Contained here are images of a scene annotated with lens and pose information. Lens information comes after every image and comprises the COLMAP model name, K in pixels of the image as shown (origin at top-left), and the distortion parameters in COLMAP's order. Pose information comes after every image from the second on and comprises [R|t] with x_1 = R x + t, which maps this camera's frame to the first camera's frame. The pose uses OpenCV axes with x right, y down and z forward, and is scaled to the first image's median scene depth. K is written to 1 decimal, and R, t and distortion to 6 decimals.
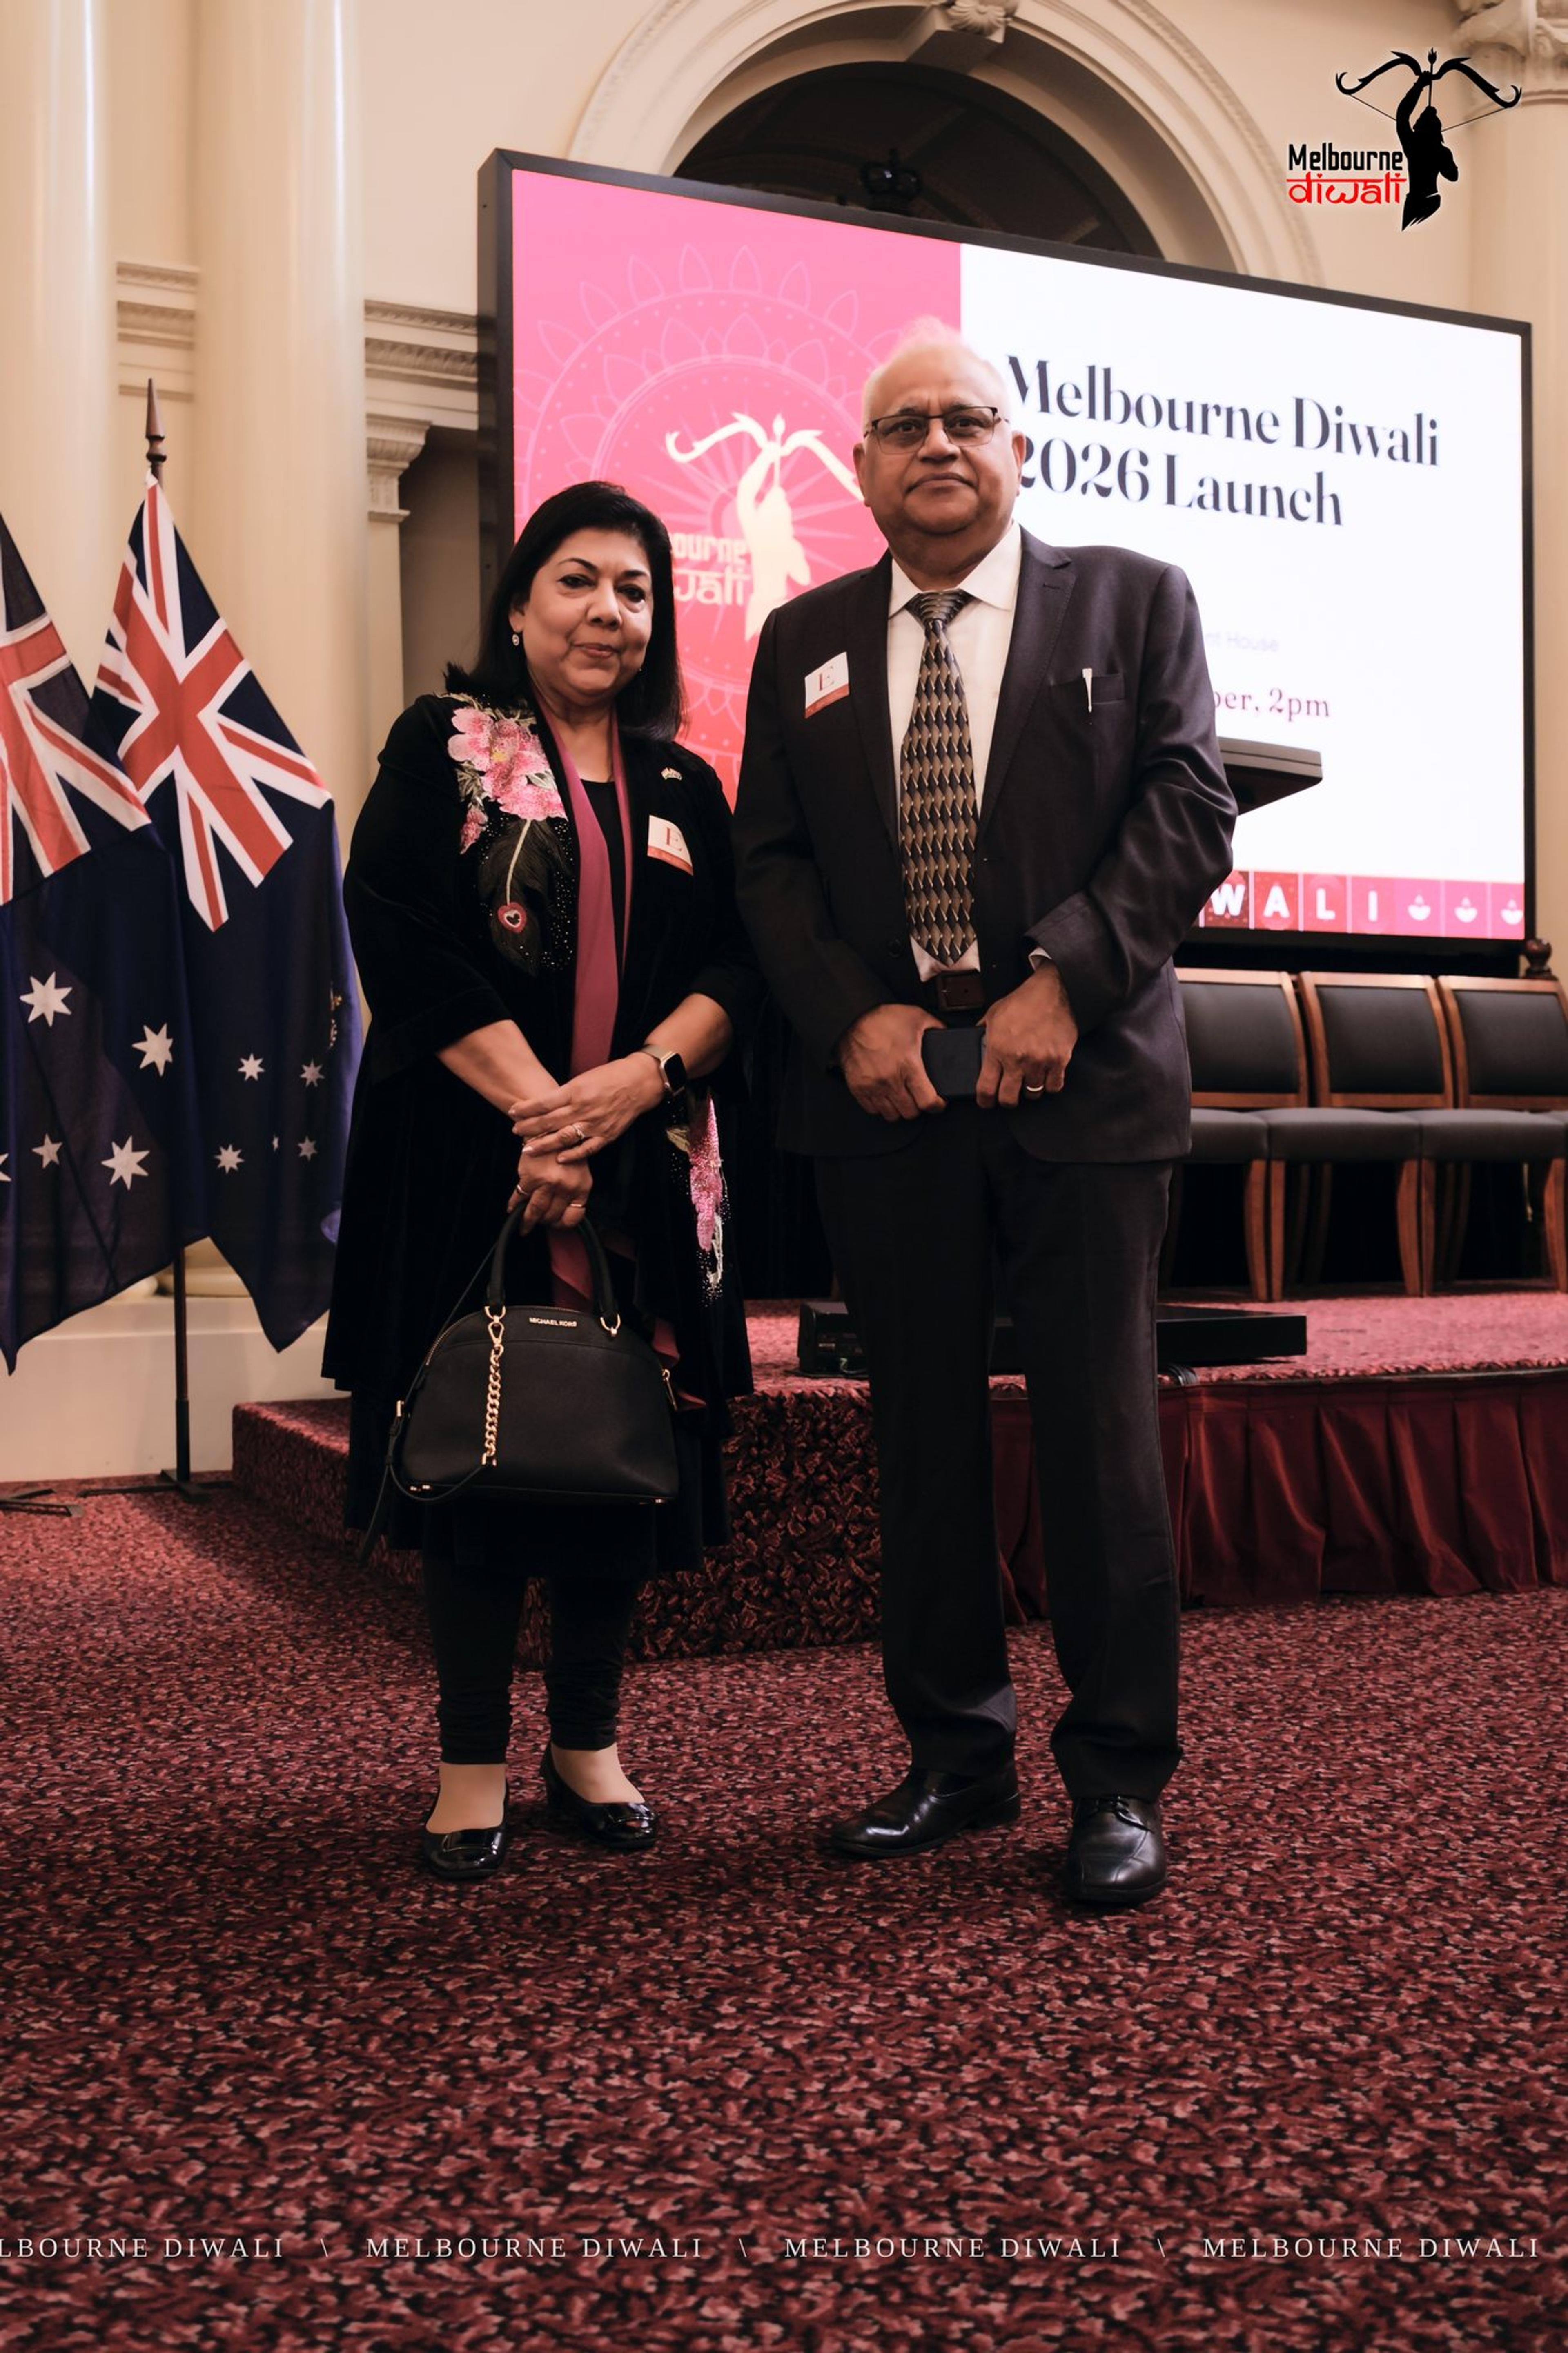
lens RADIAL K [[2396.1, 0, 784.0], [0, 2396.1, 1176.5], [0, 0, 1]] dist [0.043444, -0.015523]
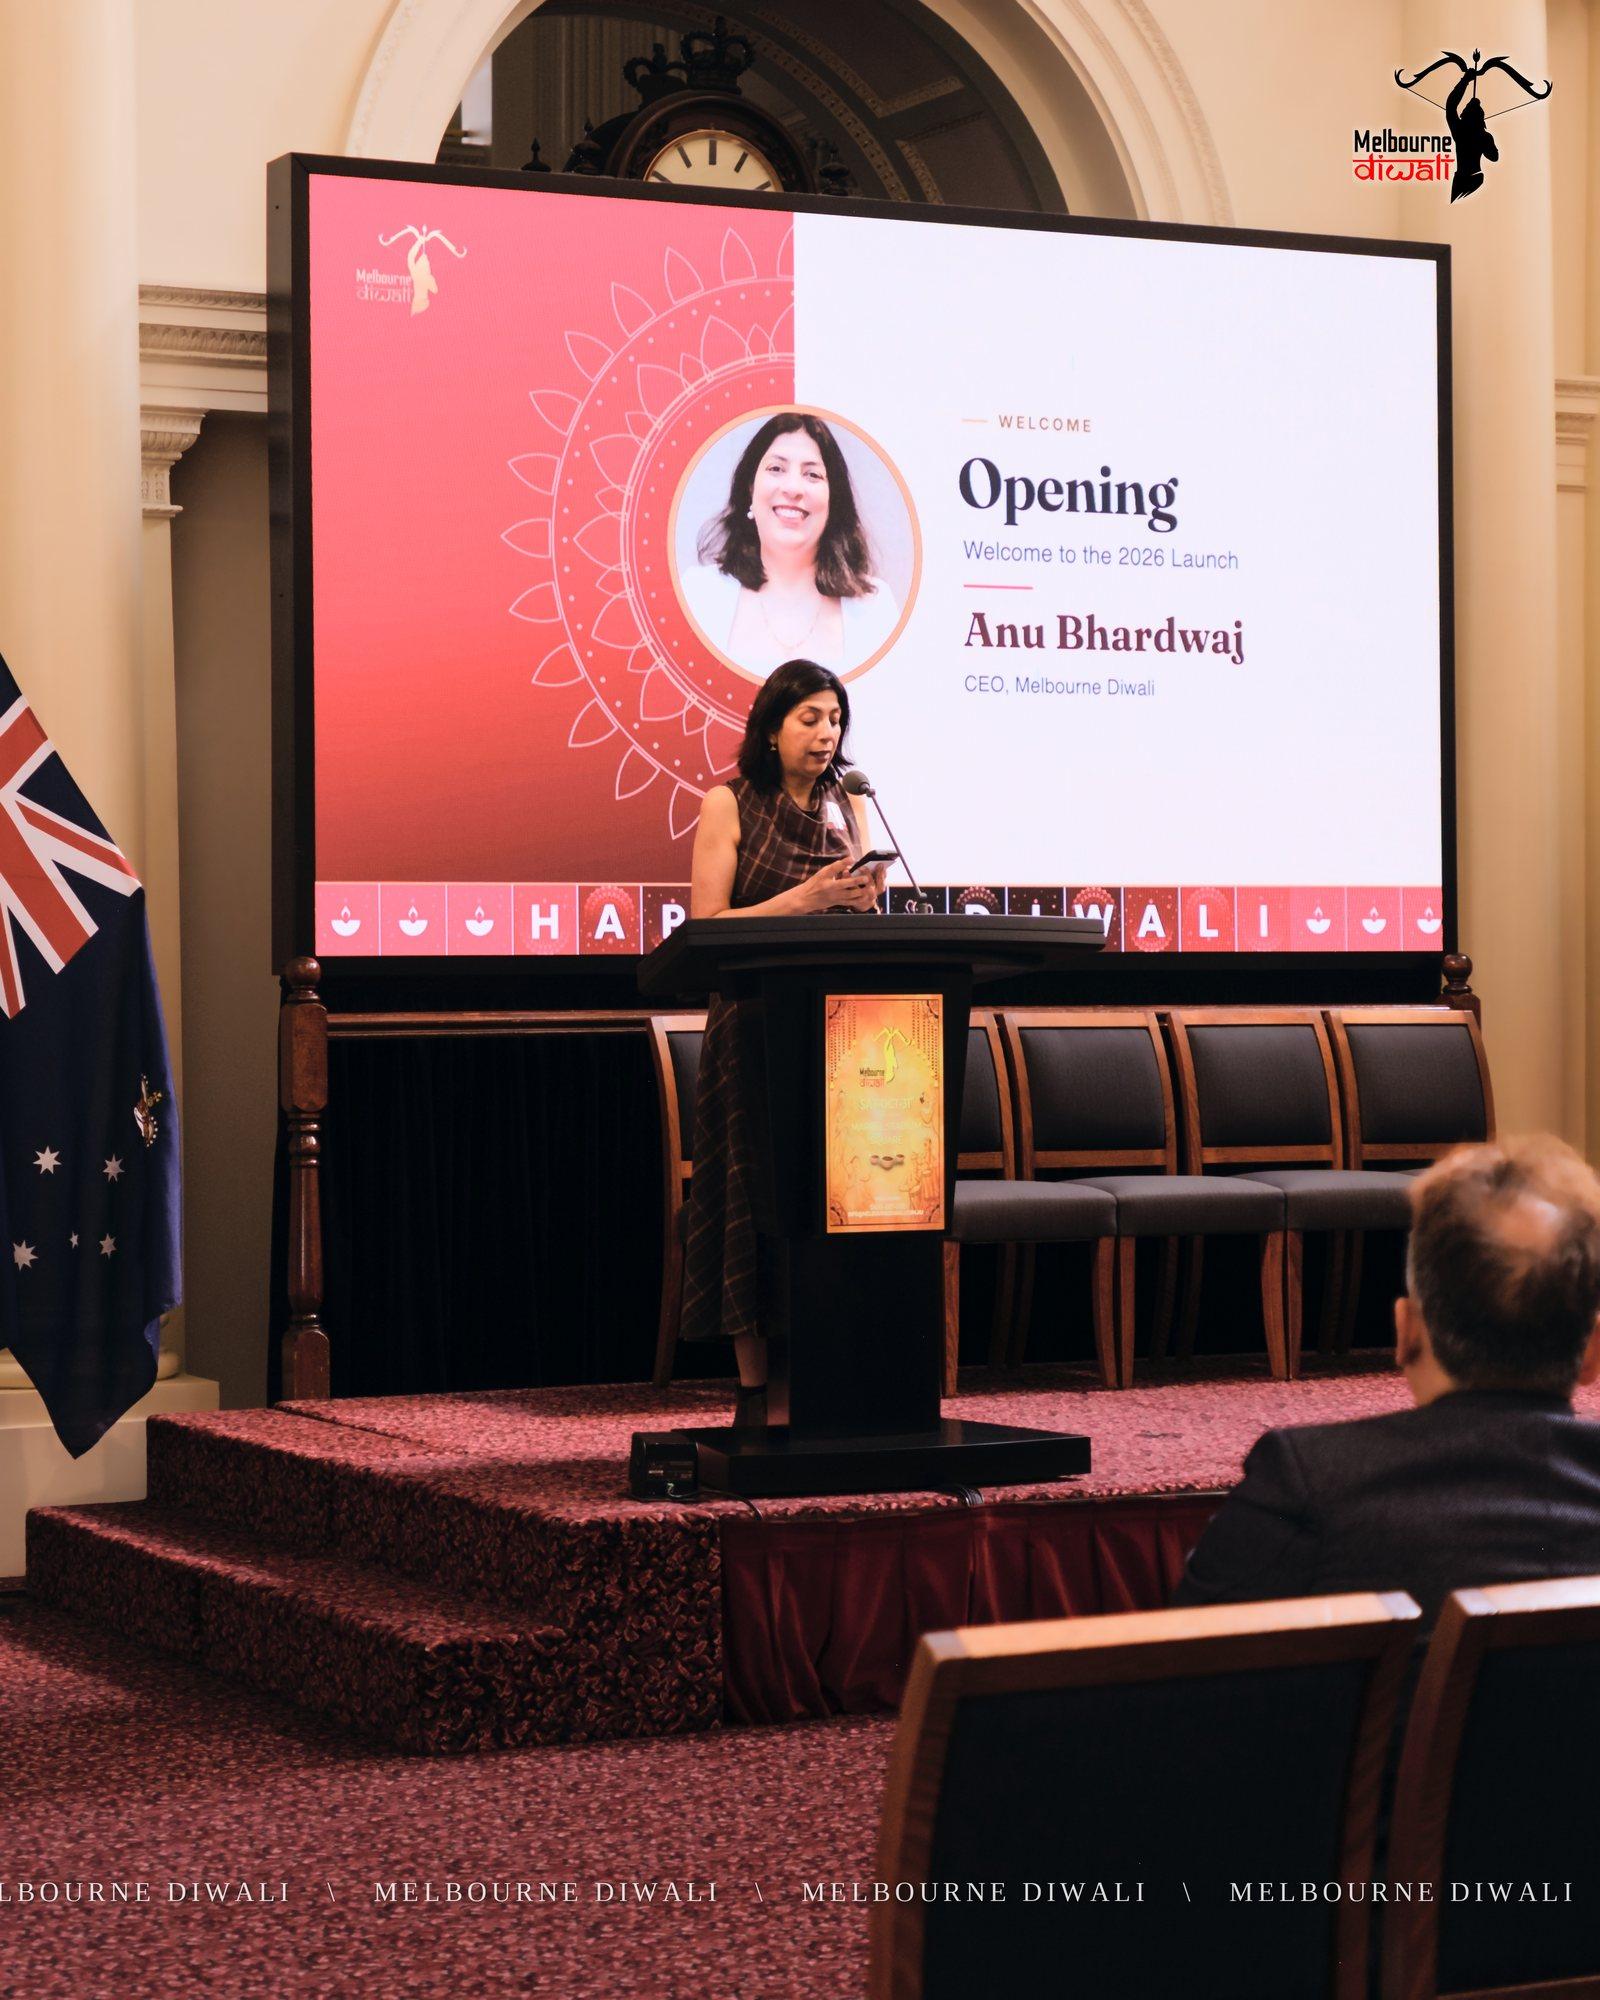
lens RADIAL K [[4288.8, 0, 689.7], [0, 4288.8, 957.3], [0, 0, 1]] dist [0.305653, -2.286411]
pose [[0.999397, -0.000741, 0.034725, -0.022894], [0.001055, 0.999959, -0.009017, -0.096473], [-0.034717, 0.009049, 0.999356, -0.647379]]
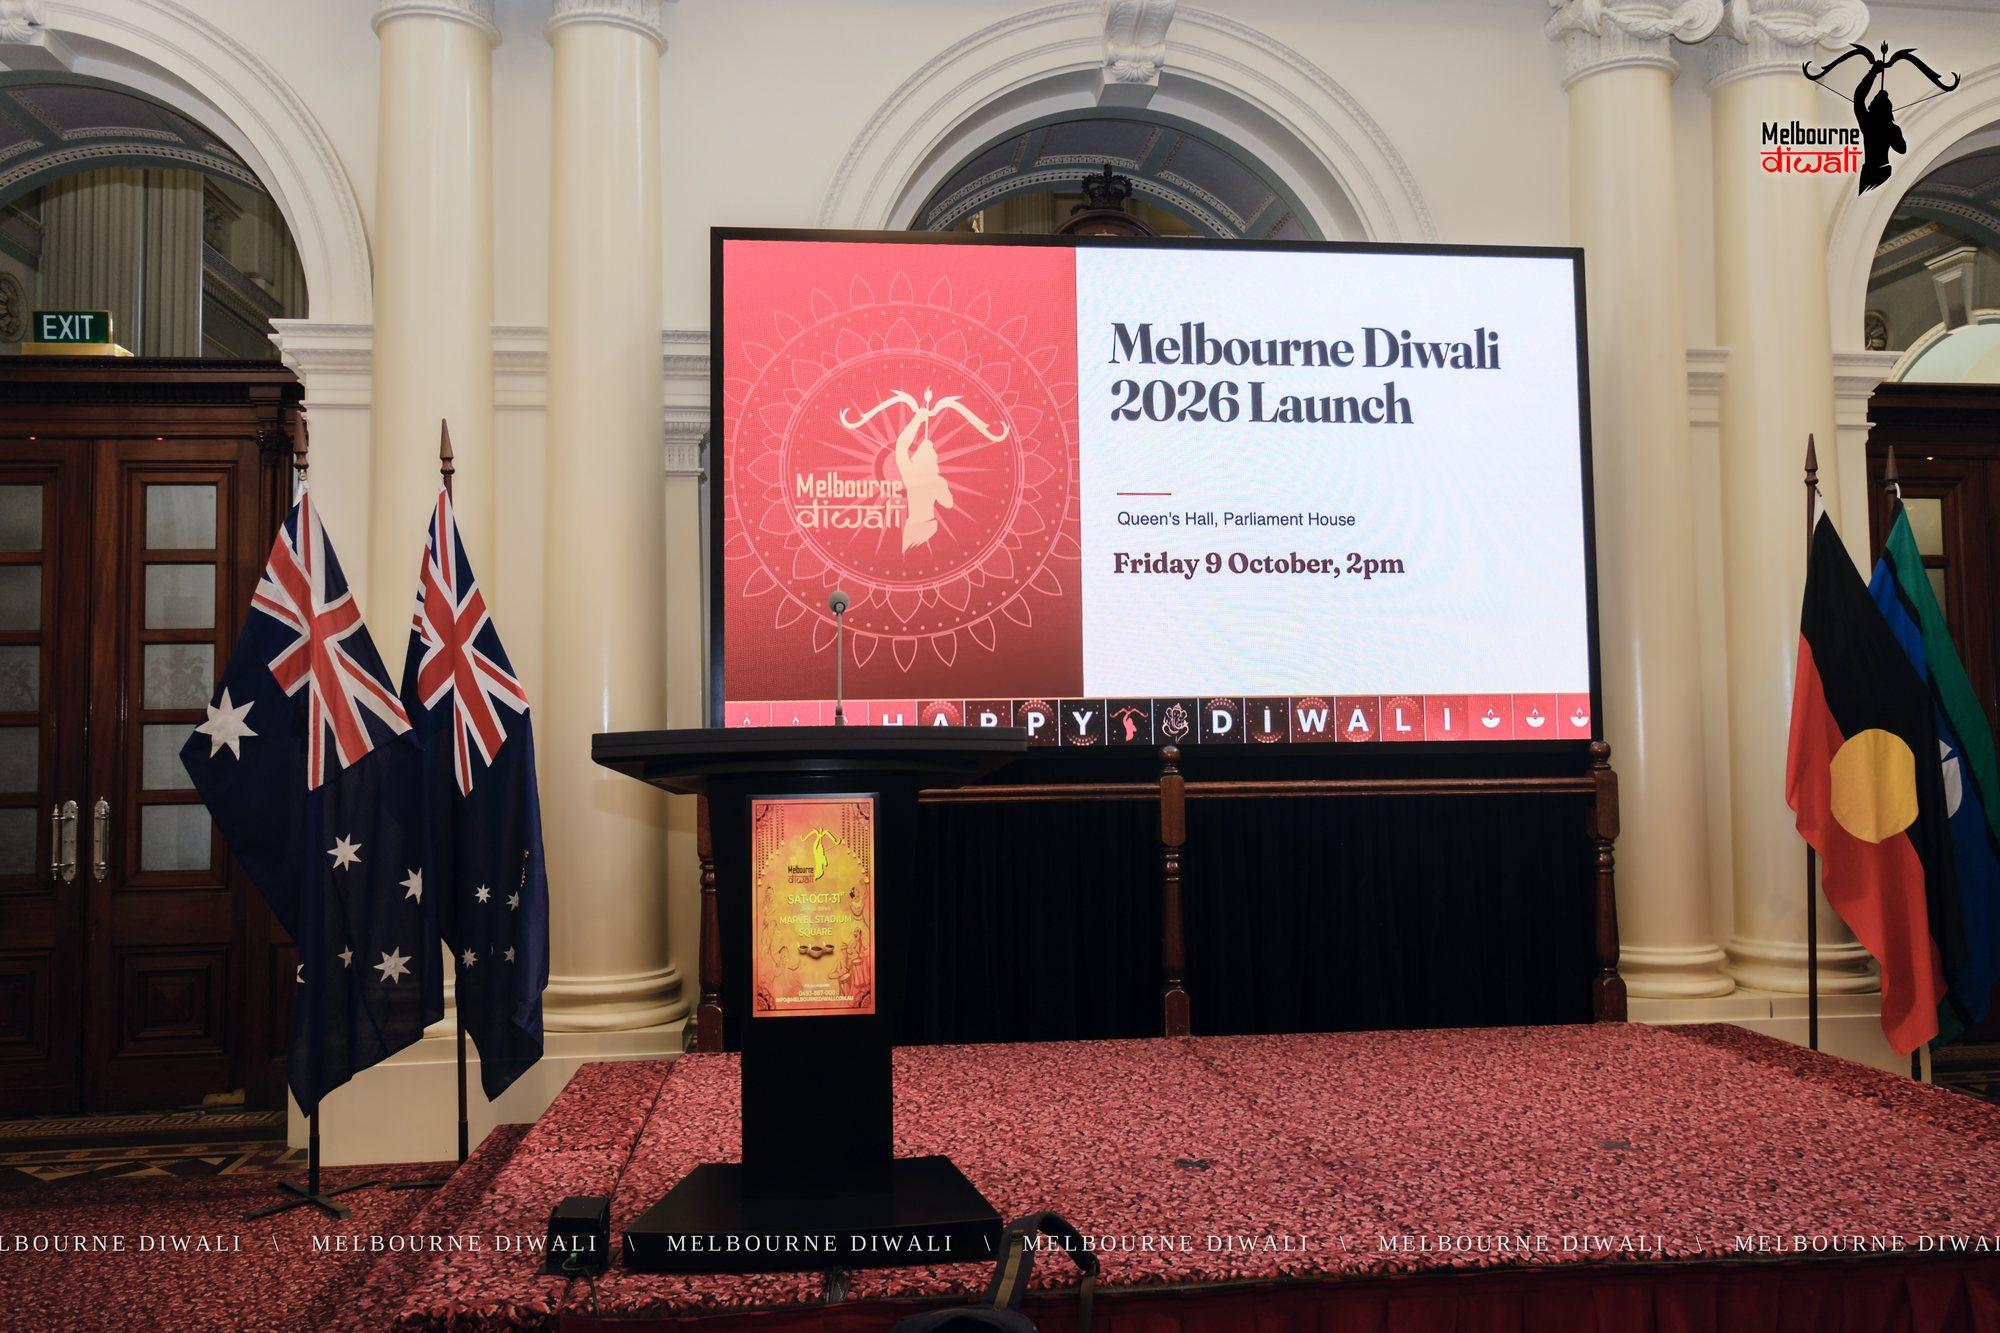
lens RADIAL K [[1540.4, 0, 1000.0], [0, 1540.4, 666.5], [0, 0, 1]] dist [-0.004716, 0.023908]
pose [[0.955377, -0.021512, -0.294605, 0.294355], [0.006820, 0.998685, -0.050806, -0.114185], [0.295311, 0.046530, 0.954267, 0.184778]]
